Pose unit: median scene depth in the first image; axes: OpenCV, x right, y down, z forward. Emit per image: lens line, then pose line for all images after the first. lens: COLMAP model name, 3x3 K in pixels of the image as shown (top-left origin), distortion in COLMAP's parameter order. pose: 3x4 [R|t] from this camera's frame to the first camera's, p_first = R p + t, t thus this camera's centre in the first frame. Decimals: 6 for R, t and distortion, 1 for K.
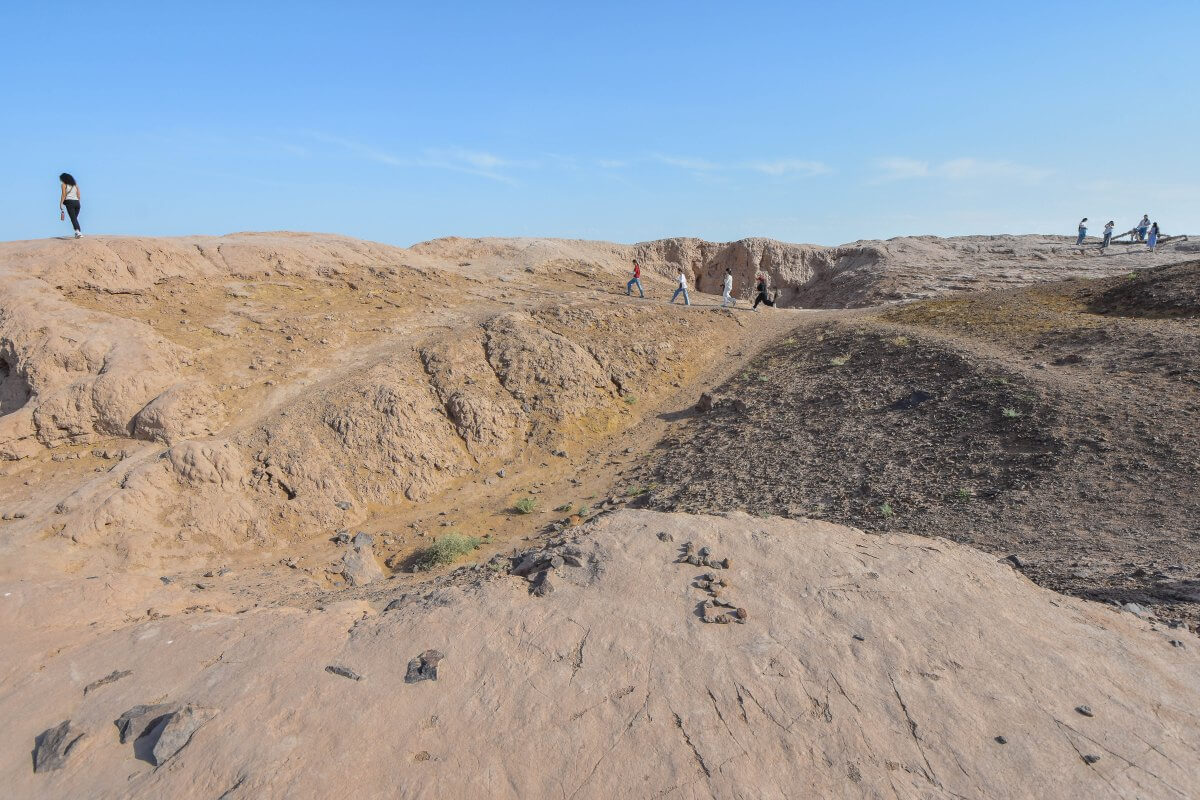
lens RADIAL K [[521.5, 0, 616.3], [0, 521.5, 399.3], [0, 0, 1]] dist [0.001032, -0.017792]
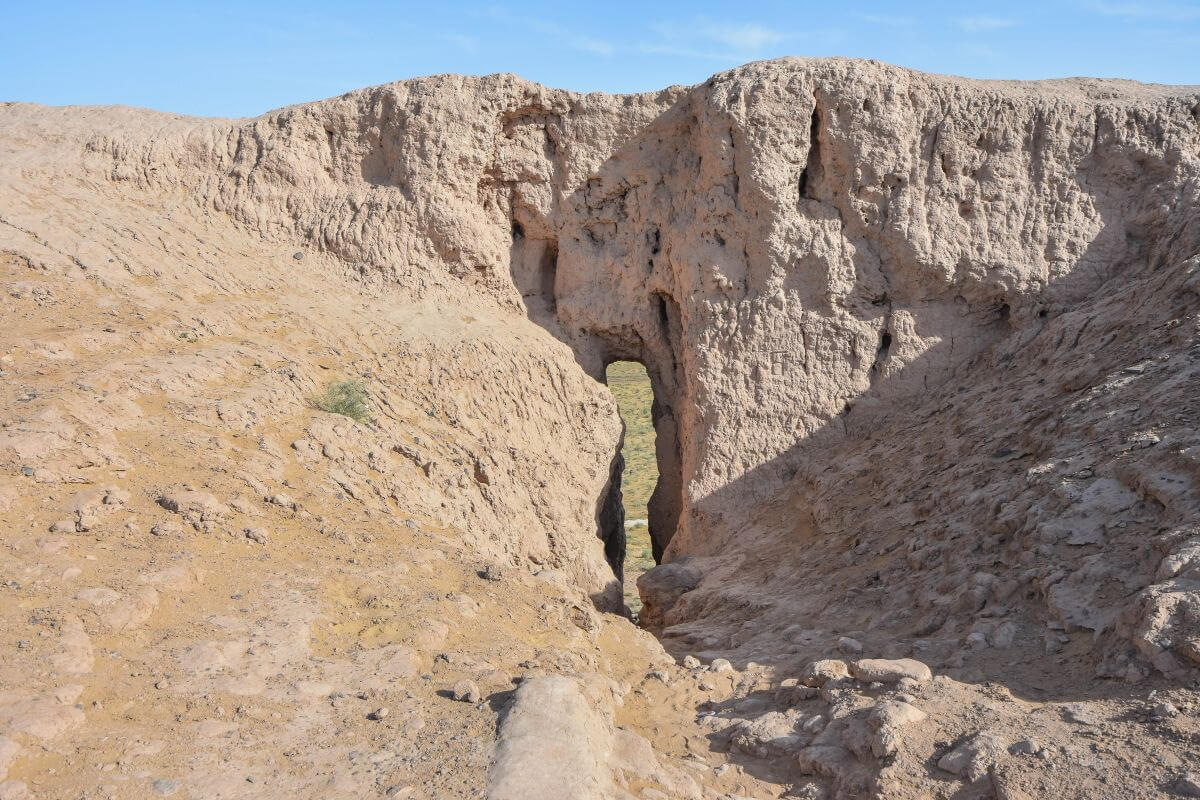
lens RADIAL K [[1034.7, 0, 600.0], [0, 1034.7, 400.0], [0, 0, 1]] dist [0.016738, 0.009117]
pose [[0.954940, 0.033142, -0.294944, 0.403649], [-0.059233, 0.995036, -0.079969, -0.177487], [0.290829, 0.093835, 0.952162, 0.762487]]
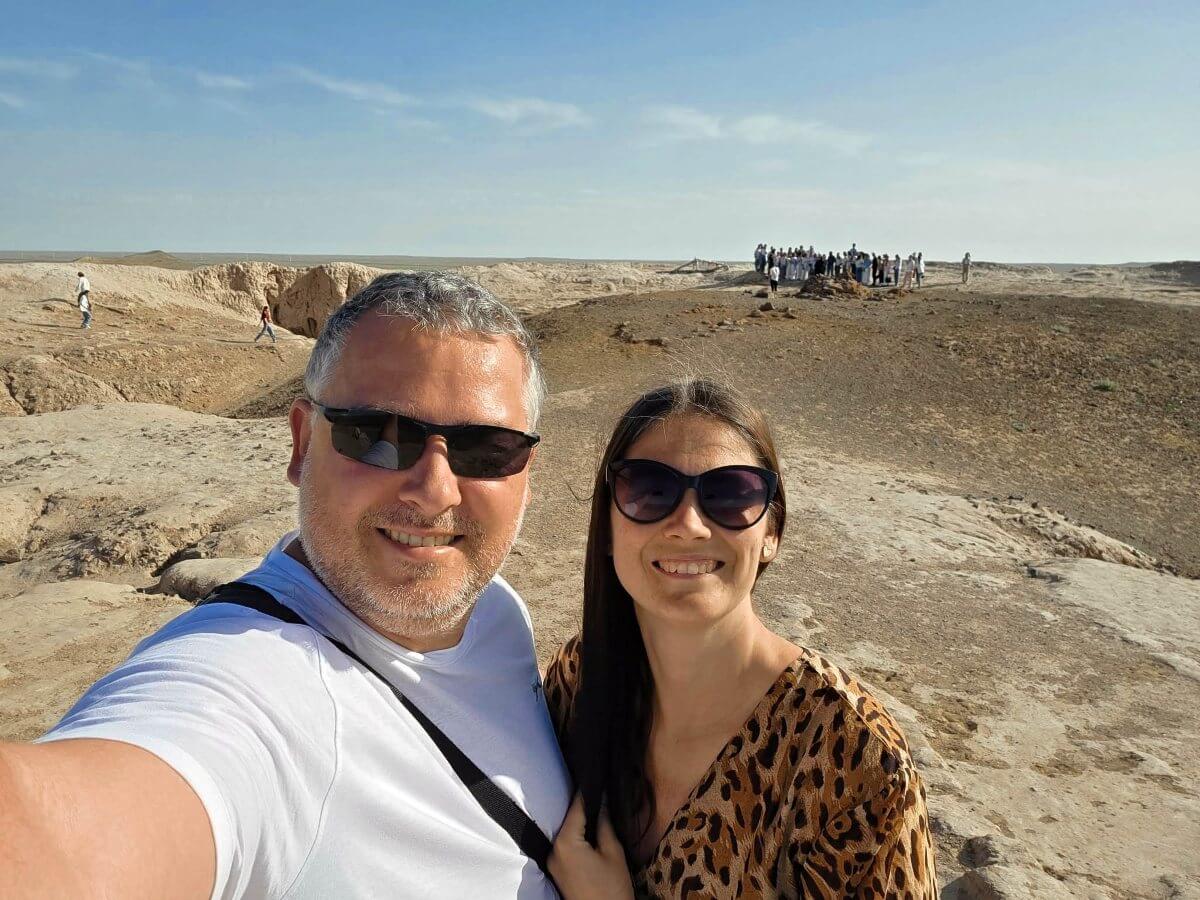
lens RADIAL K [[868.4, 0, 600.0], [0, 868.4, 450.0], [0, 0, 1]] dist [-0.027207, 0.002511]
pose [[0.918378, -0.070442, 0.389383, 0.100445], [0.087599, 0.995804, -0.026460, 0.104515], [-0.385885, 0.058410, 0.920696, -0.631852]]
